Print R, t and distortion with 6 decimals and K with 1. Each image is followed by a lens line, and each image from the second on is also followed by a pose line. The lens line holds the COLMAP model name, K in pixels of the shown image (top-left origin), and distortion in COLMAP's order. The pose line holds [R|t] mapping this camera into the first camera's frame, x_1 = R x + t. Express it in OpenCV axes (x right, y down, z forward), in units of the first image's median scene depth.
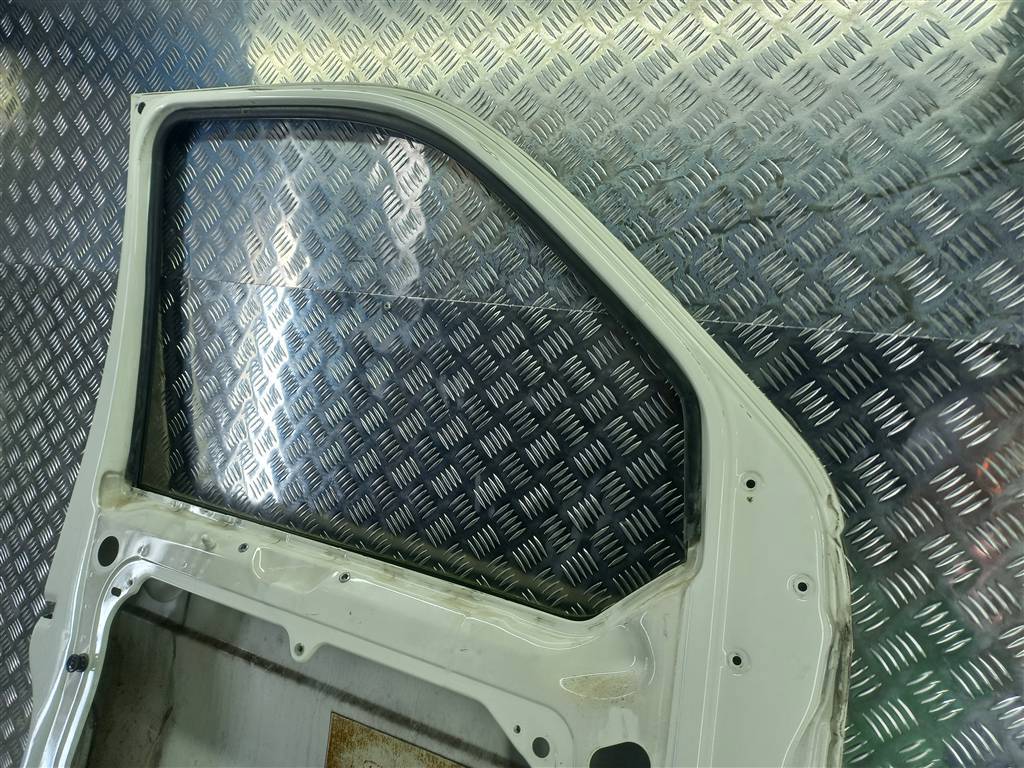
lens RADIAL K [[751.9, 0, 507.8], [0, 751.9, 374.0], [0, 0, 1]] dist [0.041807, -0.015240]
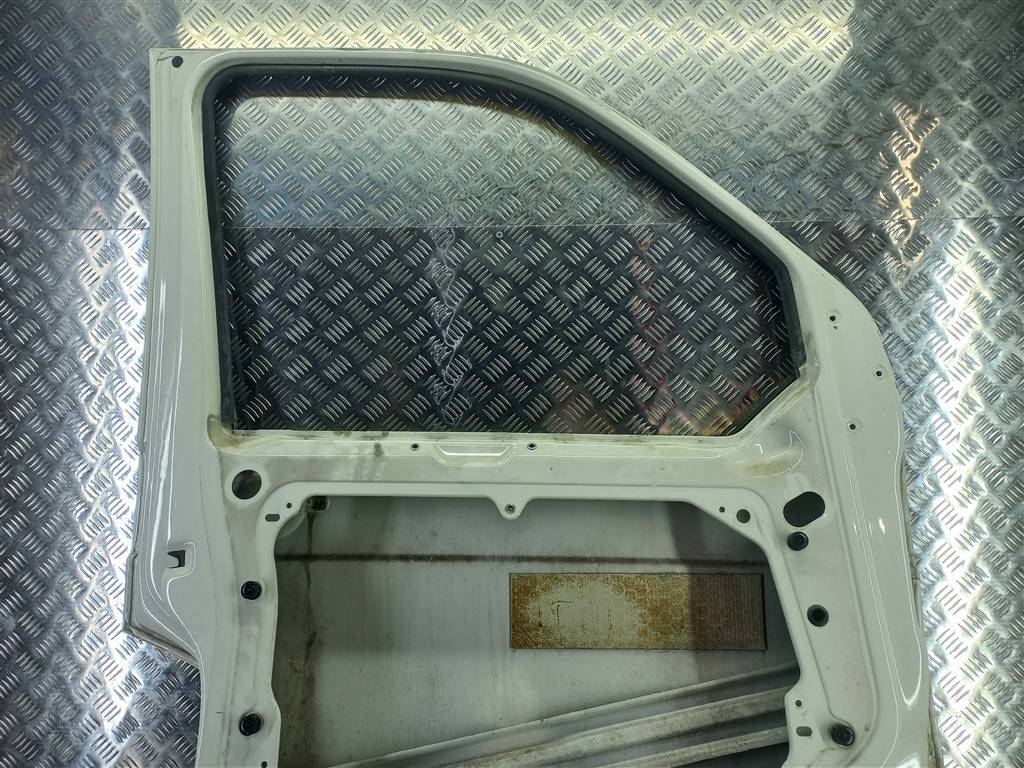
lens RADIAL K [[751.9, 0, 525.5], [0, 751.9, 365.3], [0, 0, 1]] dist [0.041807, -0.015240]
pose [[0.897956, -0.081313, 0.432507, -0.748207], [0.110551, 0.992946, -0.042845, 0.195319], [-0.425973, 0.086287, 0.900612, -0.086850]]
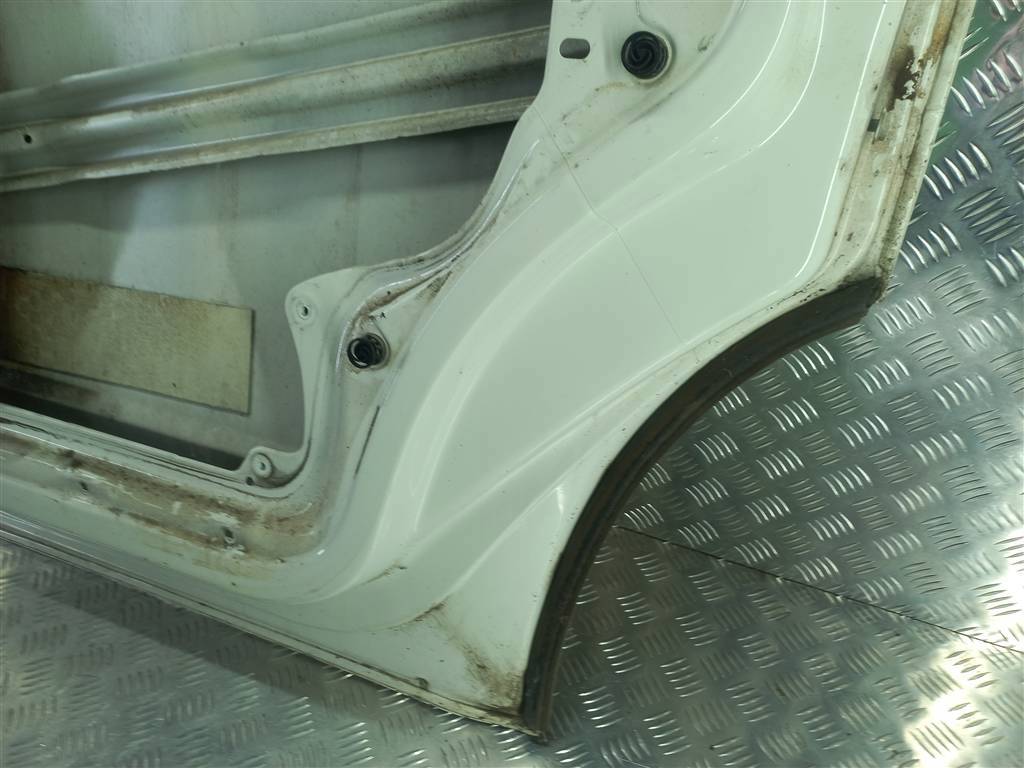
lens RADIAL K [[751.9, 0, 502.8], [0, 751.9, 386.1], [0, 0, 1]] dist [0.041807, -0.015240]
pose [[0.989879, -0.139511, 0.026008, -0.077886], [0.104574, 0.840960, 0.530897, 0.613185], [-0.095938, -0.522804, 0.847037, 0.205461]]
